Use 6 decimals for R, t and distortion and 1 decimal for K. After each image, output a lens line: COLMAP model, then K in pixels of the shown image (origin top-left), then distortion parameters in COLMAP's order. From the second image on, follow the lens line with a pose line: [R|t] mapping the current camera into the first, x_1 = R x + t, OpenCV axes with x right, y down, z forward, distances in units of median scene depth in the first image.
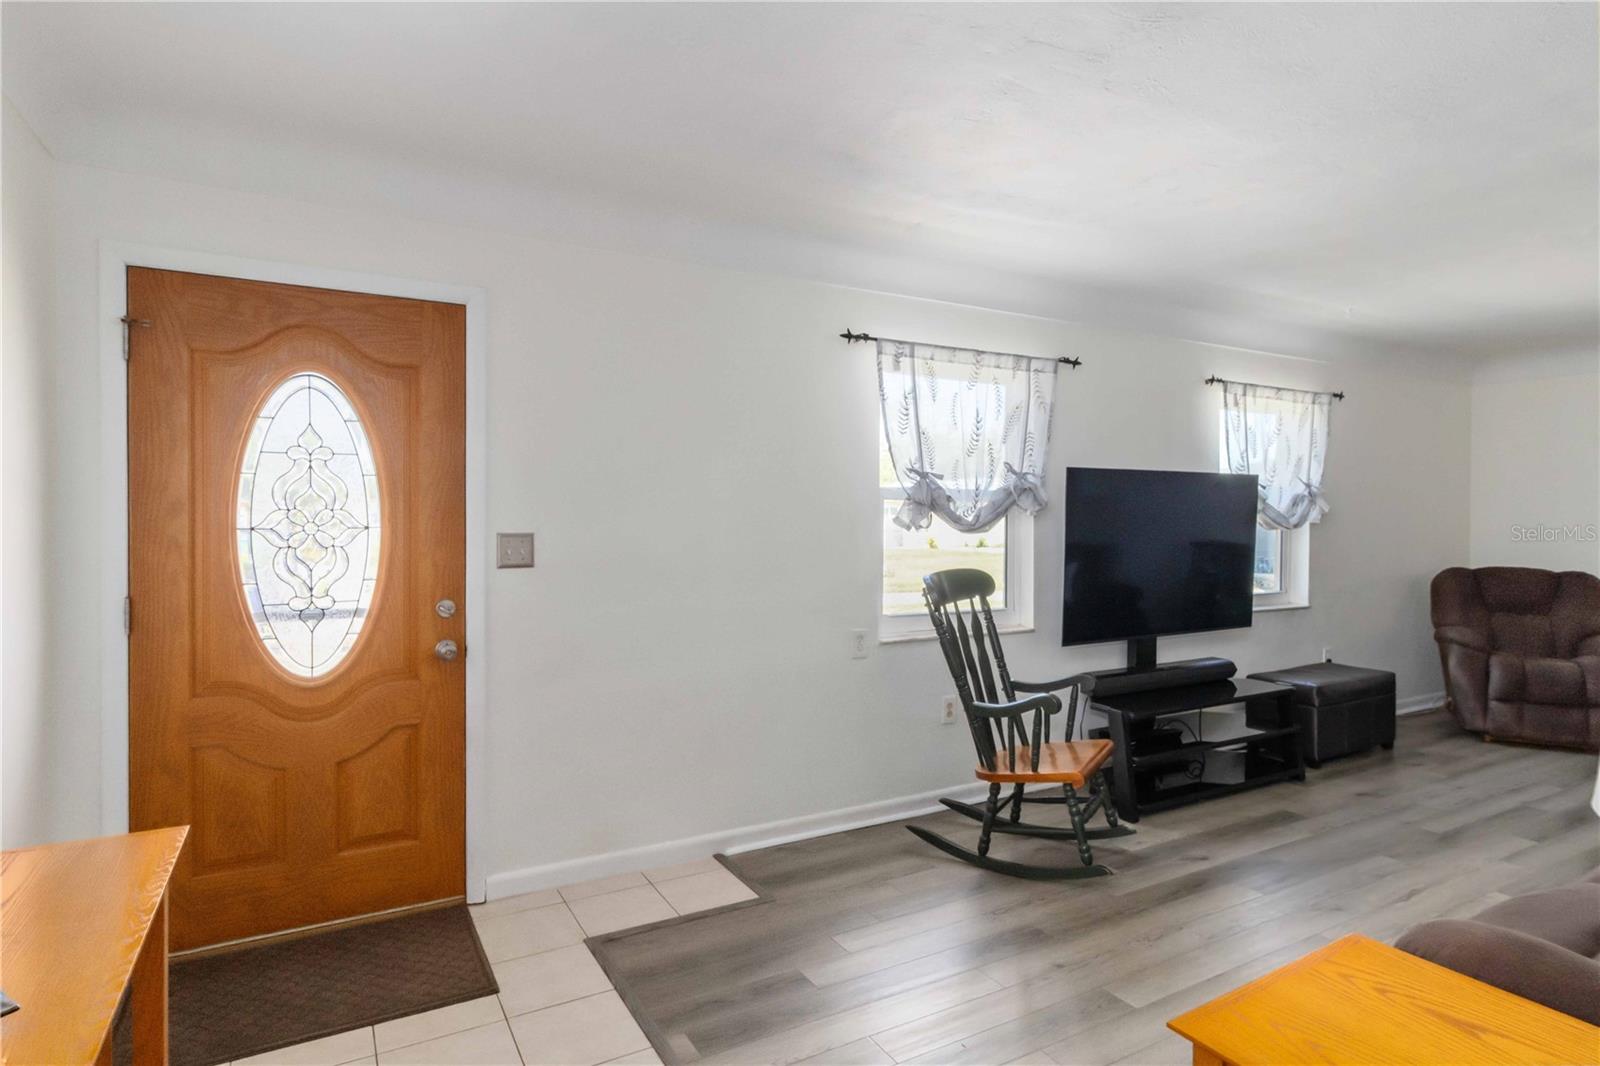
lens RADIAL K [[815.0, 0, 800.0], [0, 815.0, 533.0], [0, 0, 1]] dist [0.001297, -0.019248]
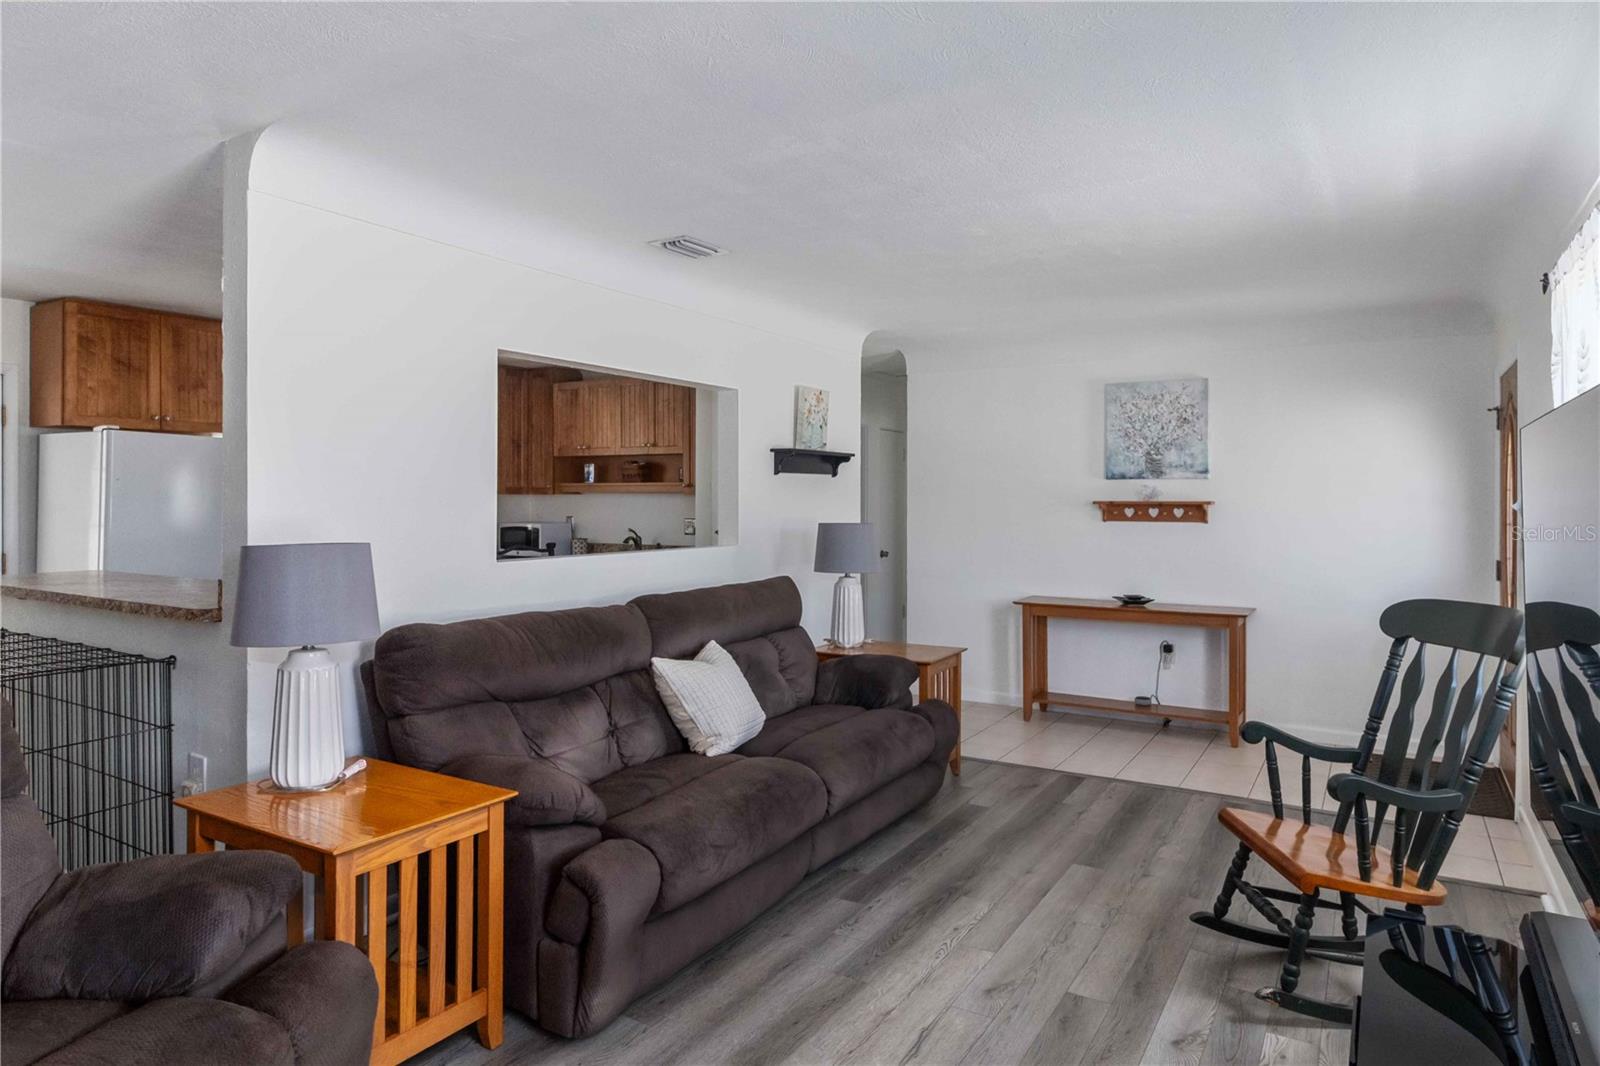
lens RADIAL K [[958.1, 0, 804.1], [0, 958.1, 490.2], [0, 0, 1]] dist [0.000580, 0.000167]
pose [[-0.857499, -0.001480, -0.514484, 1.039280], [0.002556, 0.999971, -0.007136, -0.046011], [0.514480, -0.007434, -0.857470, 1.356339]]
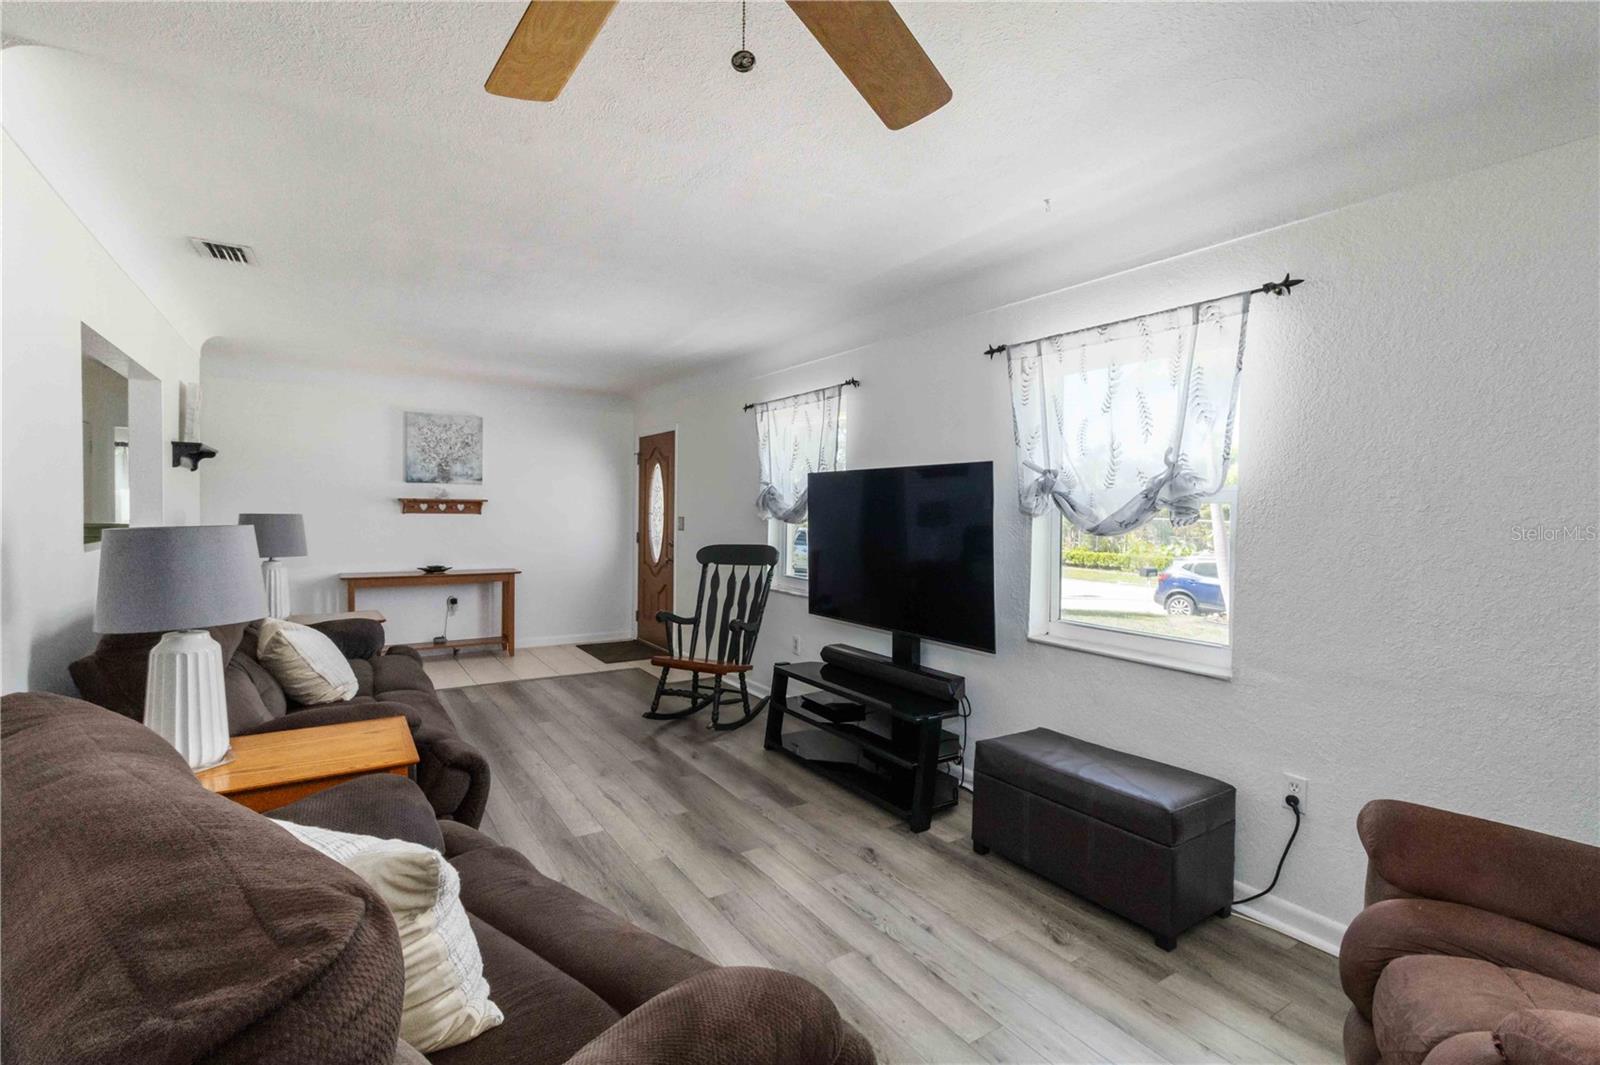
lens RADIAL K [[752.2, 0, 801.9], [0, 752.2, 507.9], [0, 0, 1]] dist [0.016802, -0.000167]
pose [[0.089977, 0.005273, -0.995930, 1.609685], [-0.014503, 0.999887, 0.003984, -0.035096], [0.995838, 0.014086, 0.090044, 0.945359]]
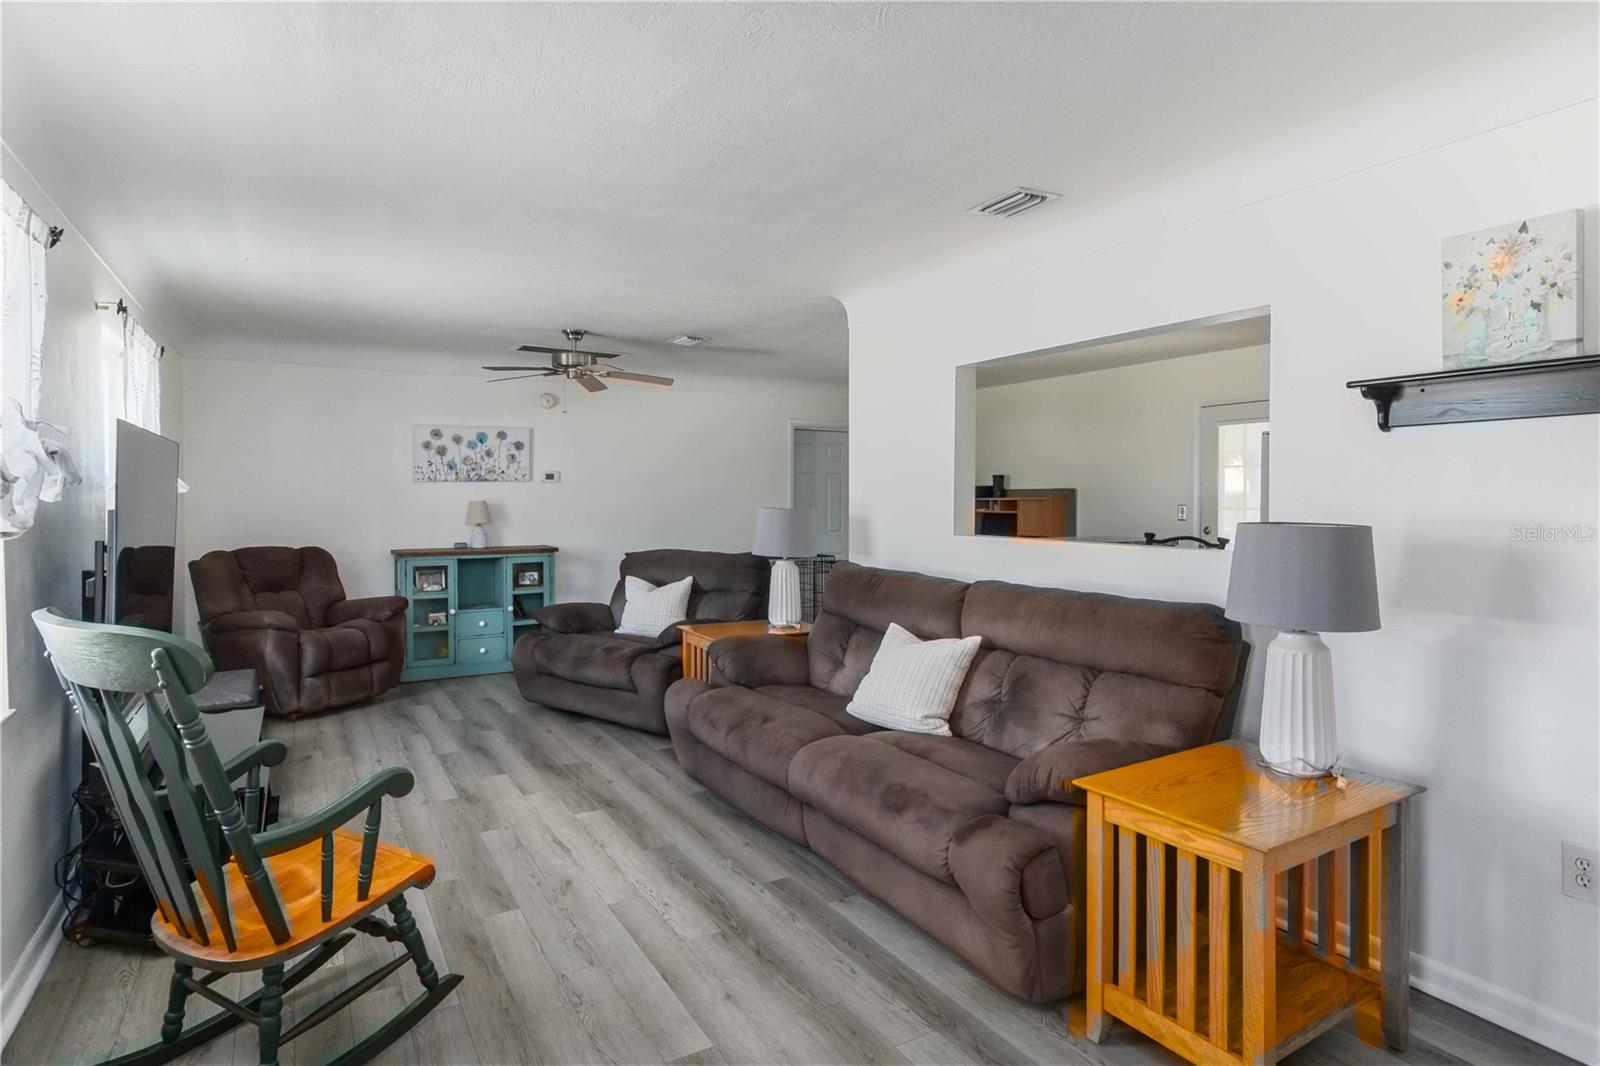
lens RADIAL K [[840.9, 0, 804.9], [0, 840.9, 501.7], [0, 0, 1]] dist [0.003257, -0.018418]
pose [[-0.058550, -0.000626, 0.998284, -0.337308], [0.001082, 0.999999, 0.000690, -0.023454], [-0.998284, 0.001121, -0.058549, 0.577943]]
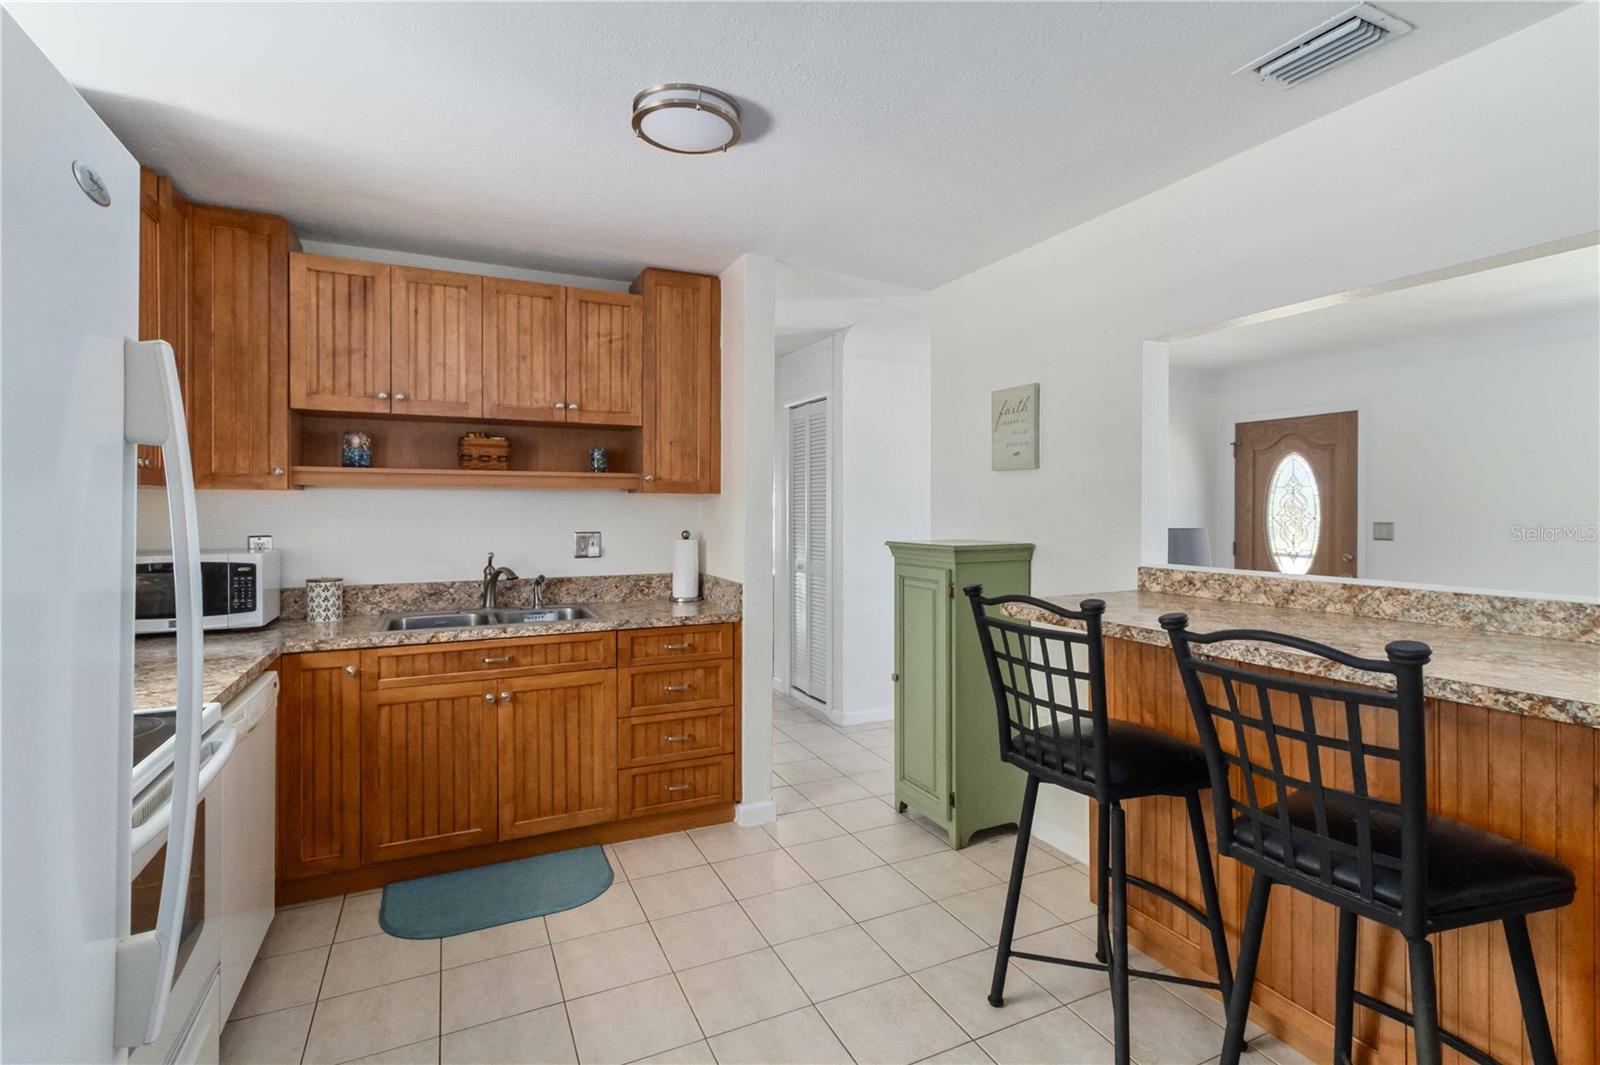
lens RADIAL K [[752.2, 0, 801.9], [0, 752.2, 507.9], [0, 0, 1]] dist [0.016802, -0.000167]
pose [[-0.042461, -0.006673, -0.999076, 1.197491], [0.006263, 0.999956, -0.006945, -0.023115], [0.999079, -0.006553, -0.042417, -0.246412]]
